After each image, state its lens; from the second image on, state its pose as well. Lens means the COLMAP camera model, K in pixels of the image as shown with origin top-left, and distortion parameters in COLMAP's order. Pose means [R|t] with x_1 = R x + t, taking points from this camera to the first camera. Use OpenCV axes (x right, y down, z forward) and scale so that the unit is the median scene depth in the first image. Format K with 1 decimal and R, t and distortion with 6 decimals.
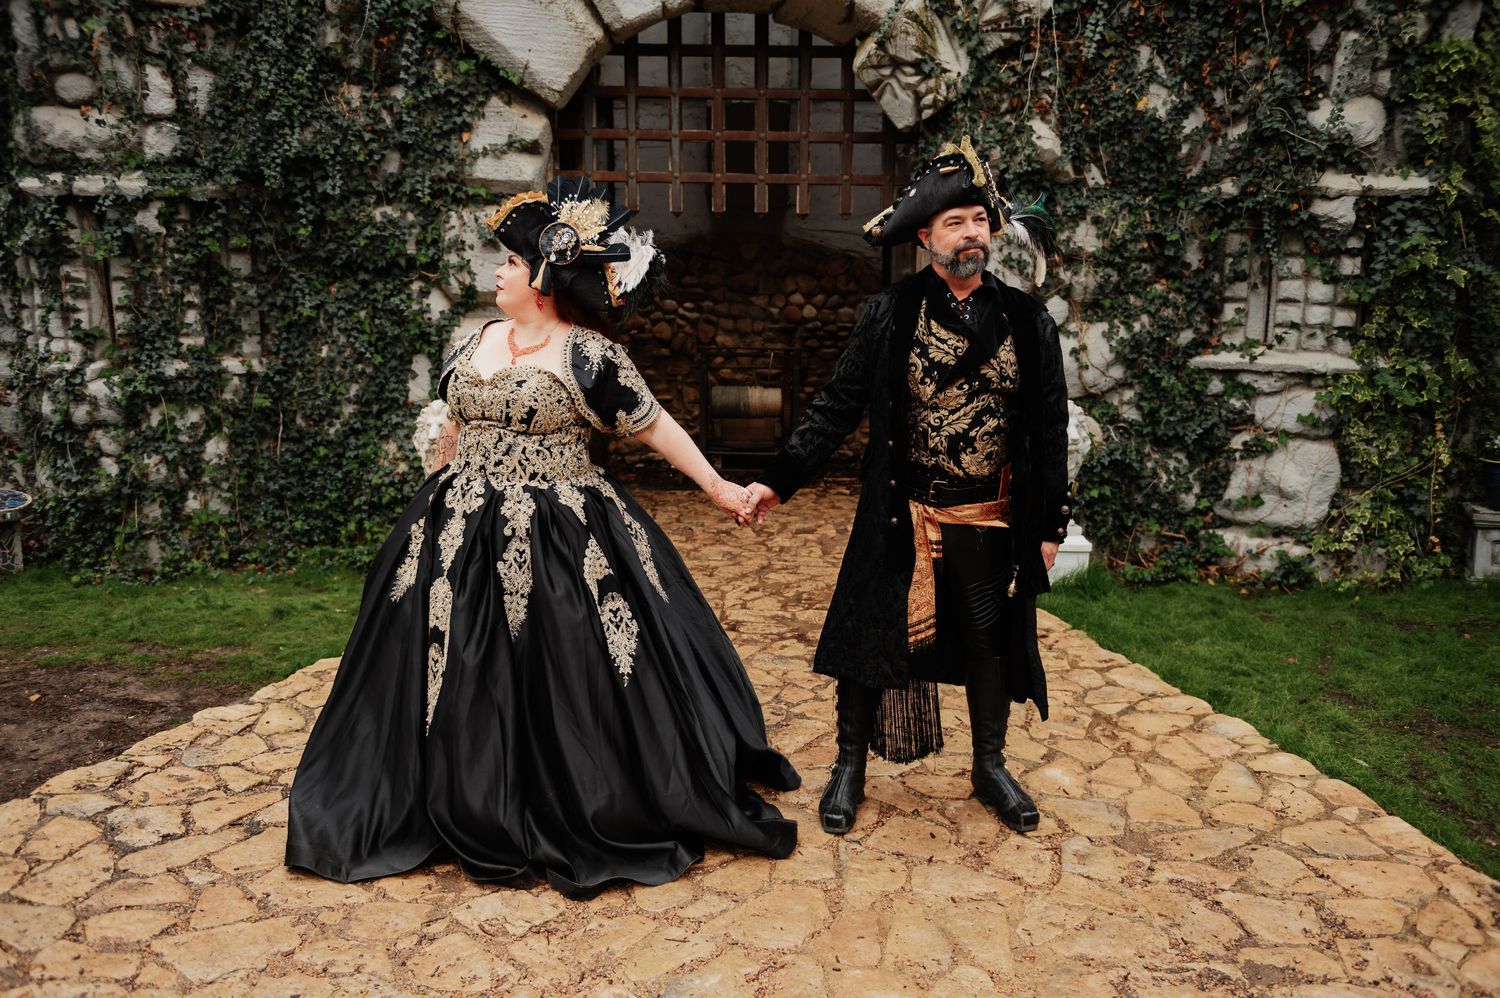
lens RADIAL K [[1143.9, 0, 741.3], [0, 1143.9, 507.3], [0, 0, 1]] dist [-0.004993, -0.027367]
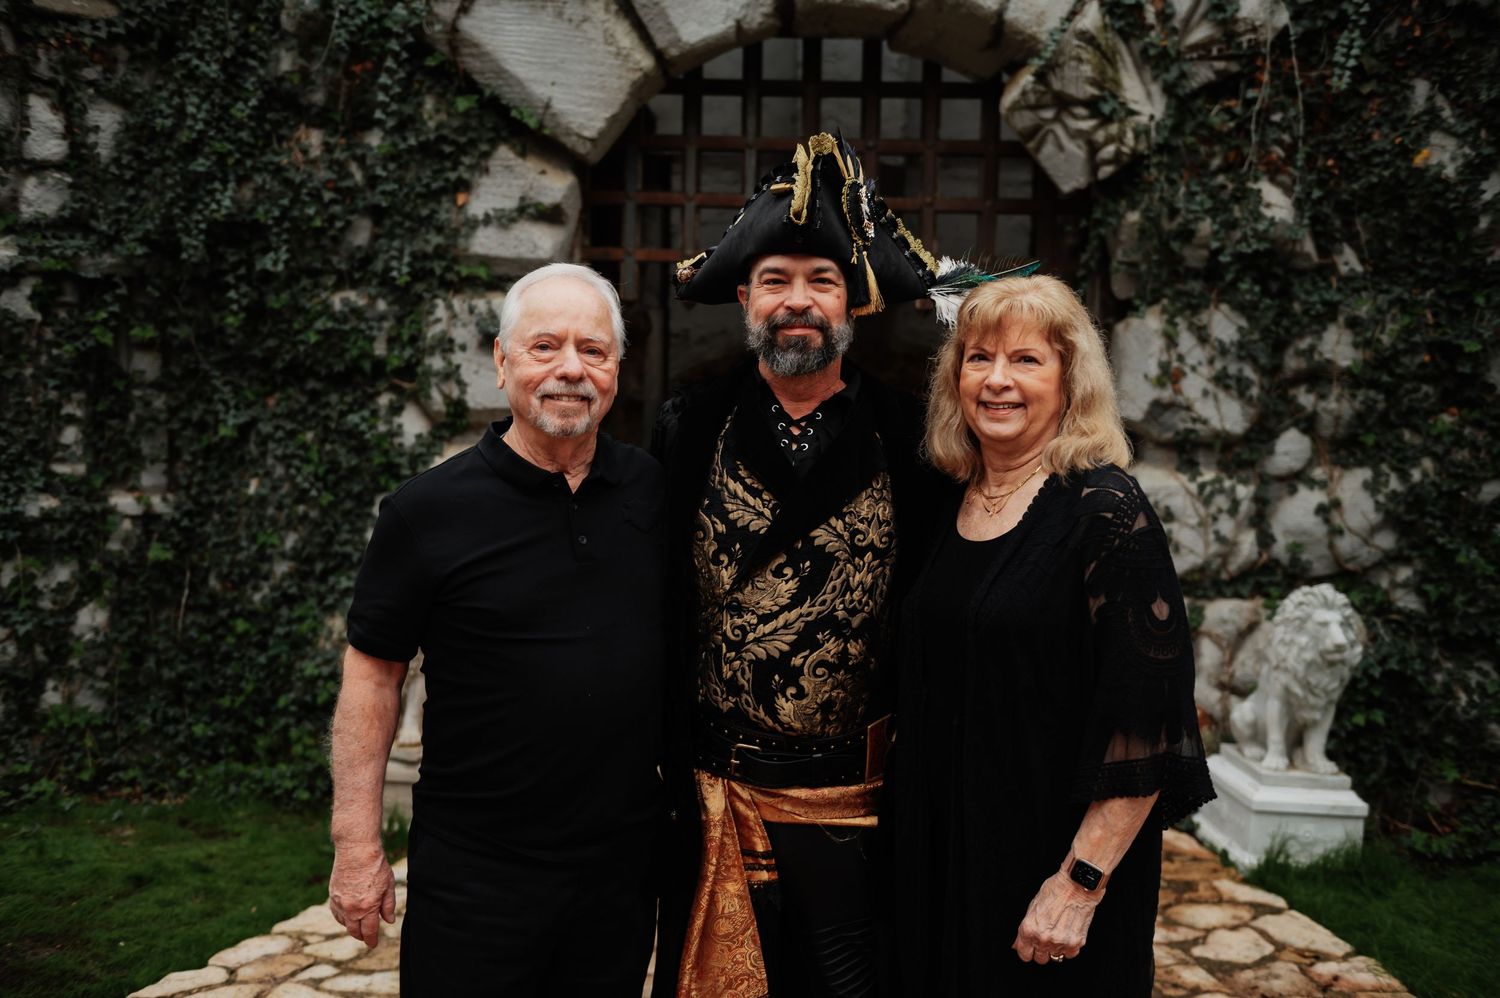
lens RADIAL K [[1437.1, 0, 743.2], [0, 1437.1, 497.4], [0, 0, 1]] dist [0.022486, -0.004462]
pose [[0.998044, 0.020723, -0.058974, -0.004567], [-0.027903, 0.991933, -0.123653, -0.027823], [0.055936, 0.125057, 0.990571, 0.128180]]
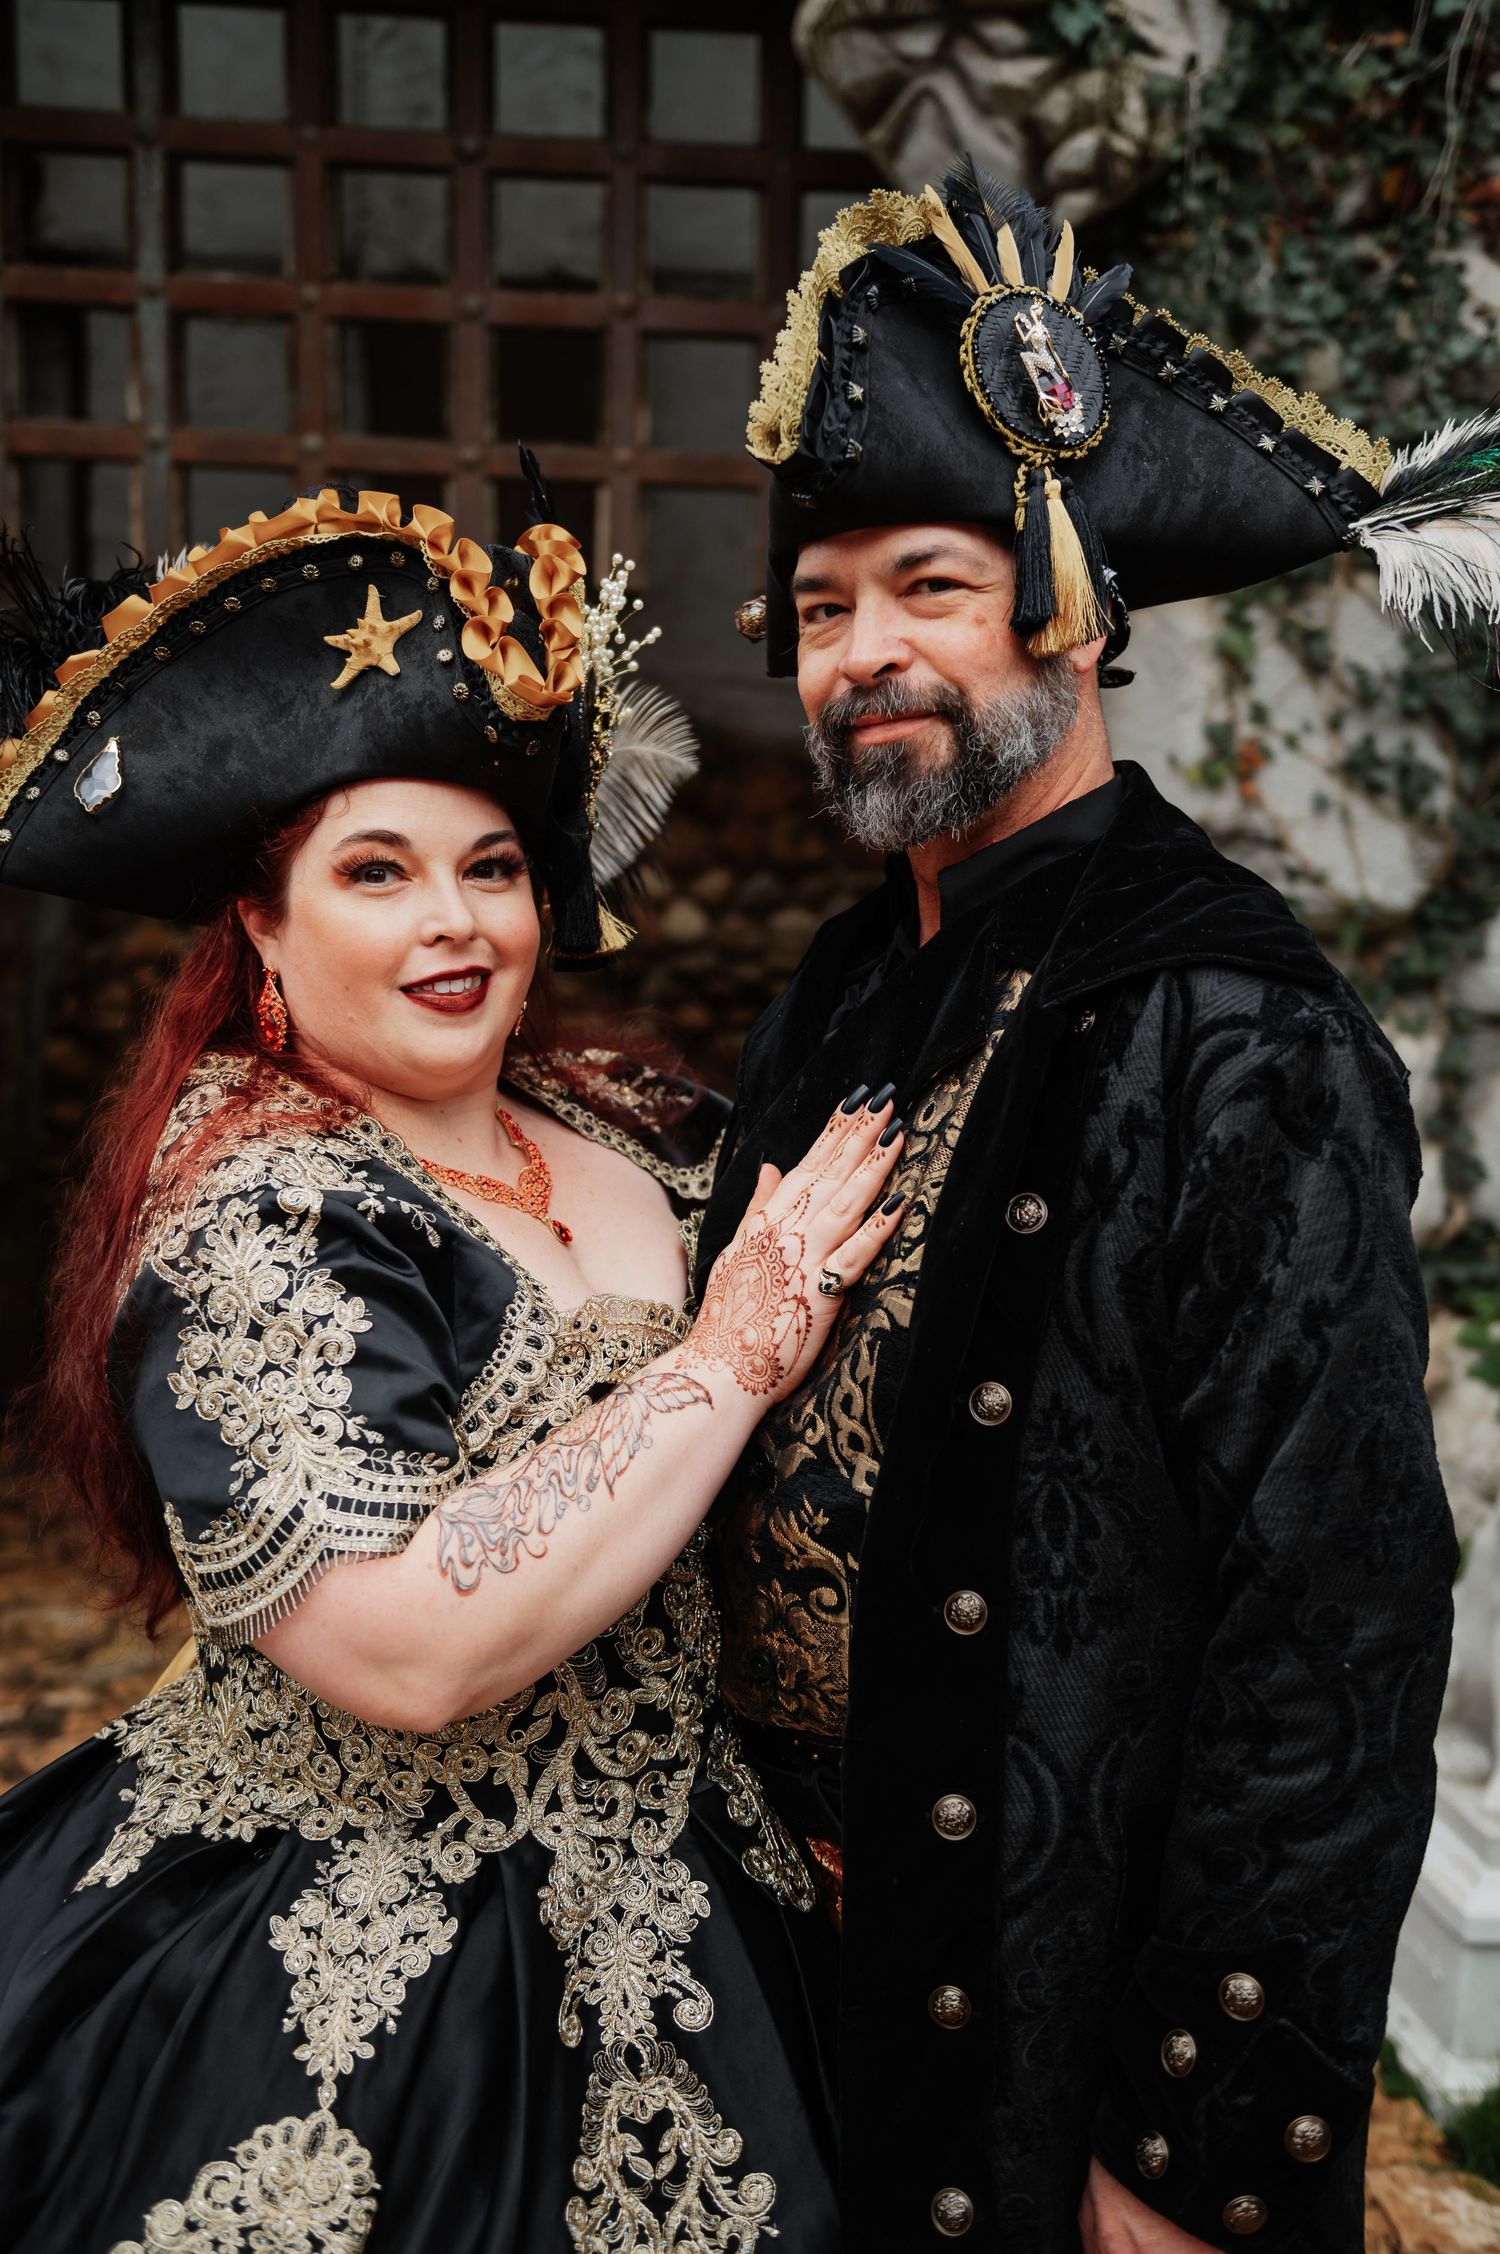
lens RADIAL K [[2568.7, 0, 750.0], [0, 2568.7, 1127.0], [0, 0, 1]] dist [0.019720, 0.033950]
pose [[0.997914, 0.010823, 0.063651, 0.051795], [-0.005574, 0.996610, -0.082077, -0.081786], [-0.064324, 0.081551, 0.994591, 0.422775]]
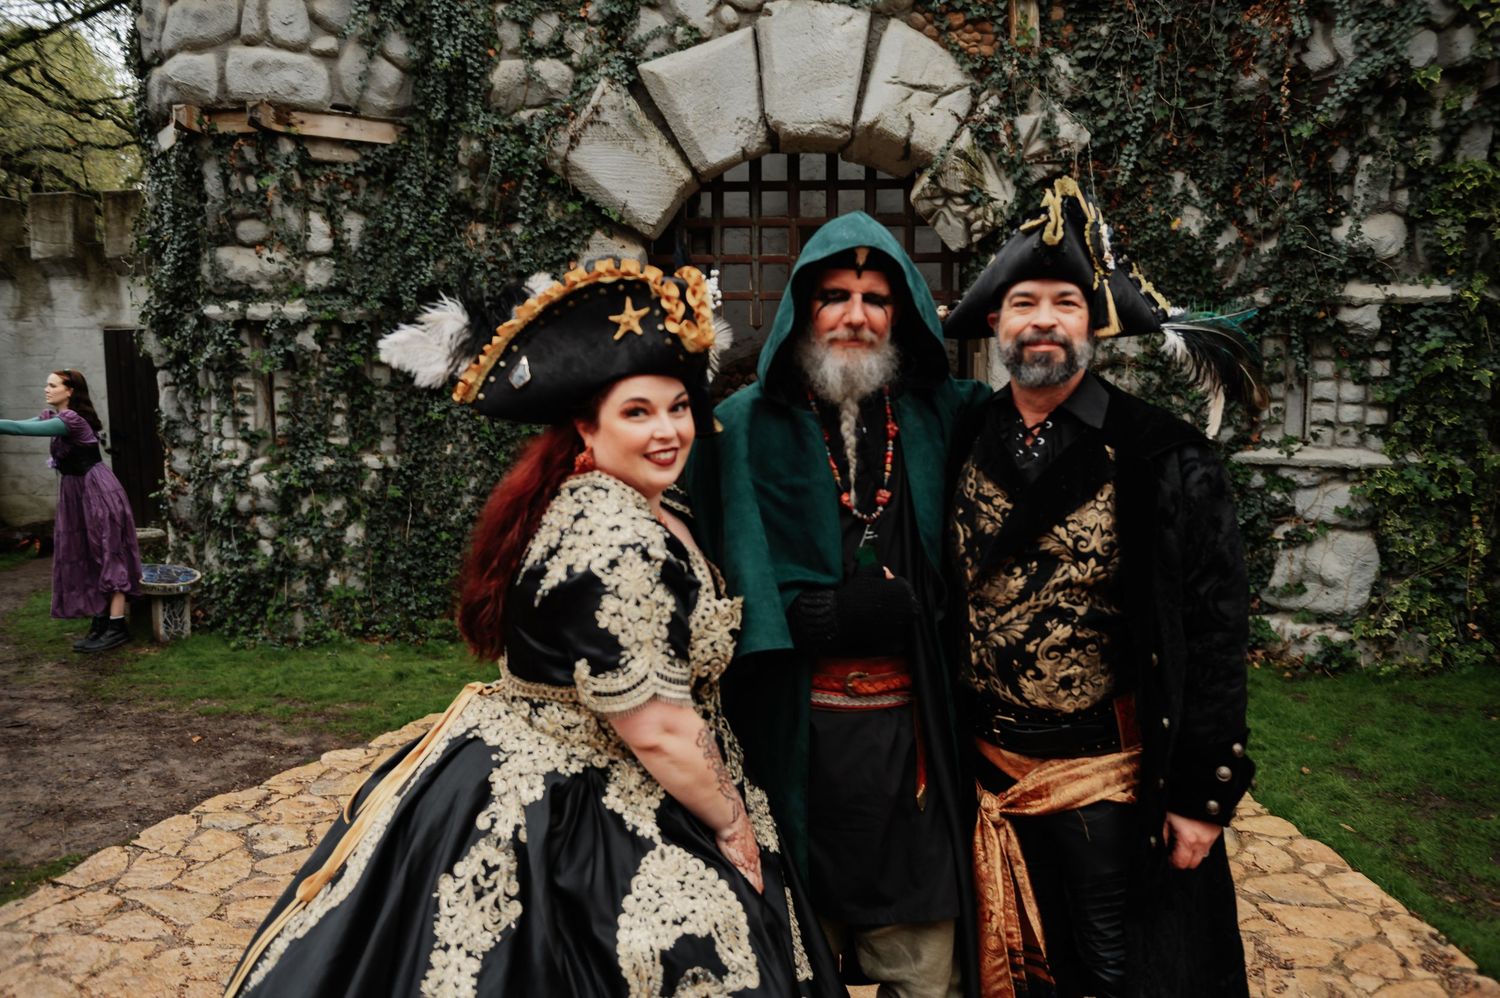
lens RADIAL K [[1110.1, 0, 737.3], [0, 1110.1, 494.3], [0, 0, 1]] dist [0.001993, -0.036265]
pose [[0.994388, 0.002024, -0.105778, 0.044540], [-0.011384, 0.996059, -0.087959, 0.003864], [0.105183, 0.088669, 0.990492, -0.077256]]
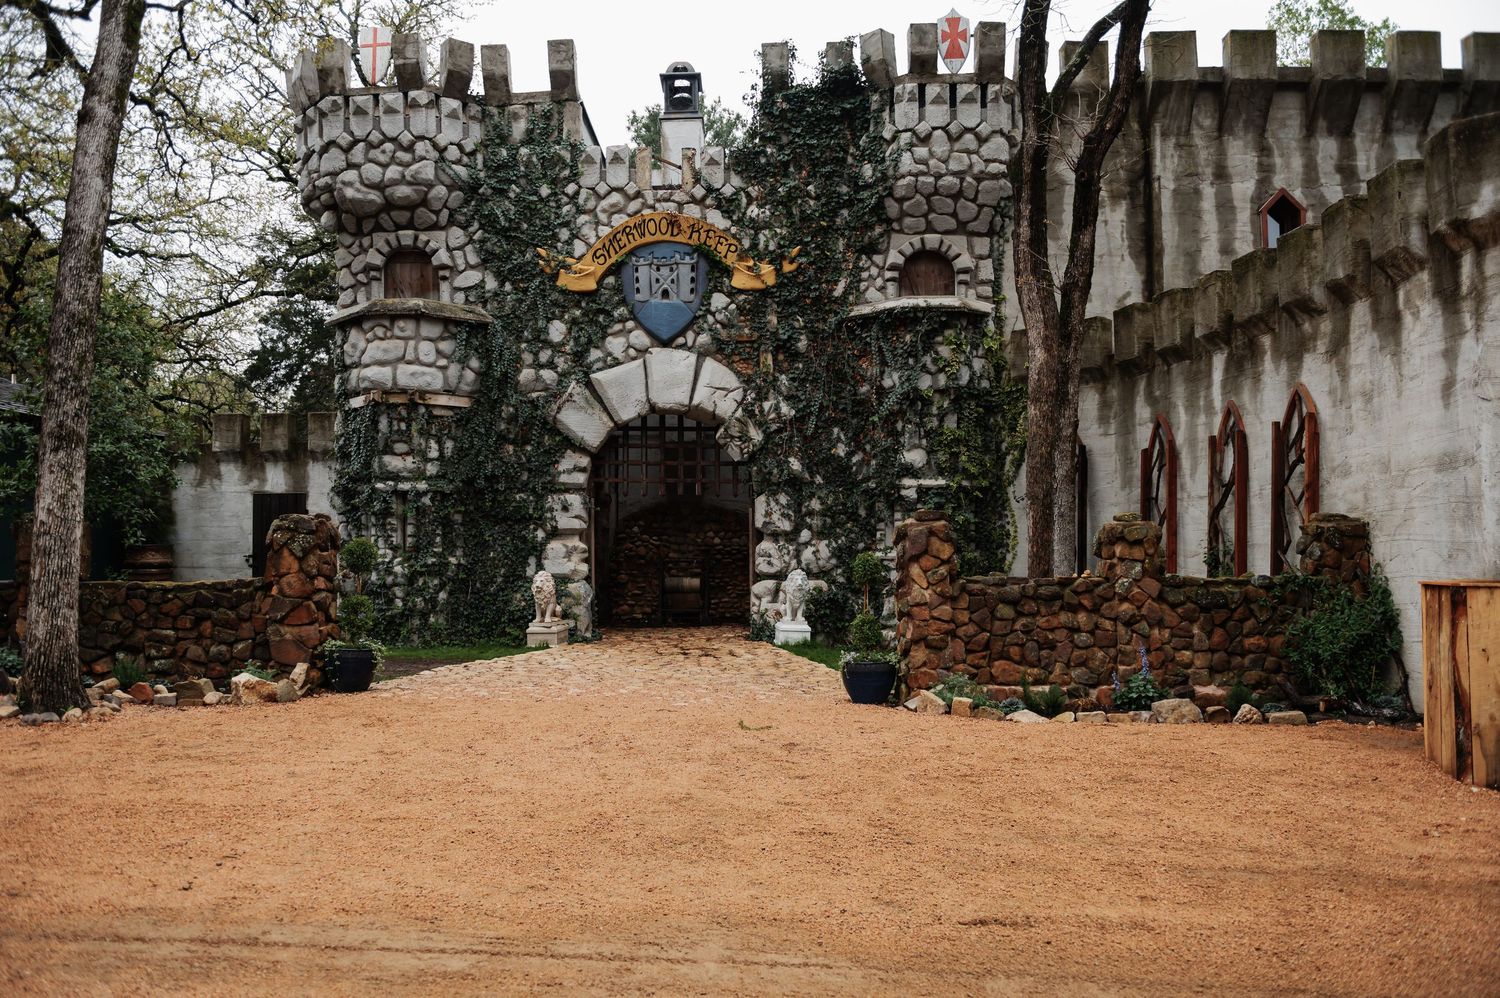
lens RADIAL K [[911.0, 0, 720.6], [0, 911.0, 498.7], [0, 0, 1]] dist [0.001170, 0.000262]
pose [[0.999976, -0.006534, 0.002282, 0.102645], [0.006883, 0.973140, -0.230109, 0.191834], [-0.000717, 0.230120, 0.973162, -0.870920]]
